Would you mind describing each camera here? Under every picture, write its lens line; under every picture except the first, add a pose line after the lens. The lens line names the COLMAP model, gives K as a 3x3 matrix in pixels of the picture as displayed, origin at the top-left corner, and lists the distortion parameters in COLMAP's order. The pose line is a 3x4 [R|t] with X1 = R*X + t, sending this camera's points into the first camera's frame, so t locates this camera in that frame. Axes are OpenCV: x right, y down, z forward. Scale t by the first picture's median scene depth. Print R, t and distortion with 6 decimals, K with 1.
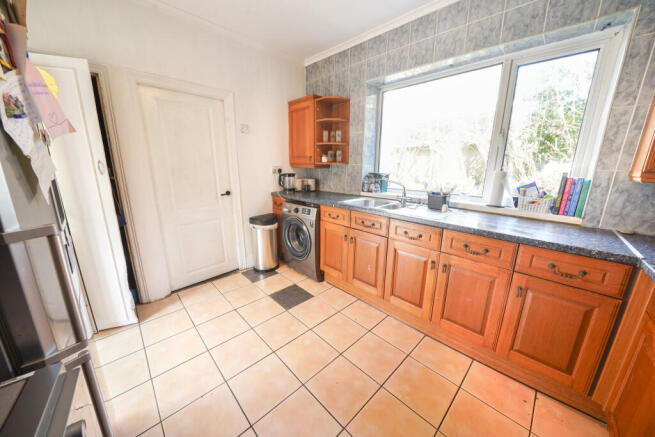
lens RADIAL K [[228.9, 0, 327.4], [0, 228.9, 220.1], [0, 0, 1]] dist [-0.002334, -0.000141]
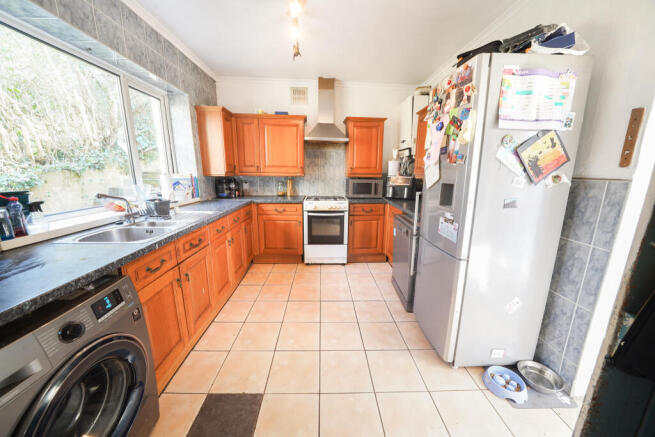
lens RADIAL K [[228.9, 0, 327.8], [0, 228.9, 217.9], [0, 0, 1]] dist [-0.002334, -0.000141]
pose [[-0.734437, -0.157612, 0.660121, -0.662034], [0.140761, 0.916134, 0.375346, -0.289479], [-0.663919, 0.368588, -0.650657, 1.106439]]
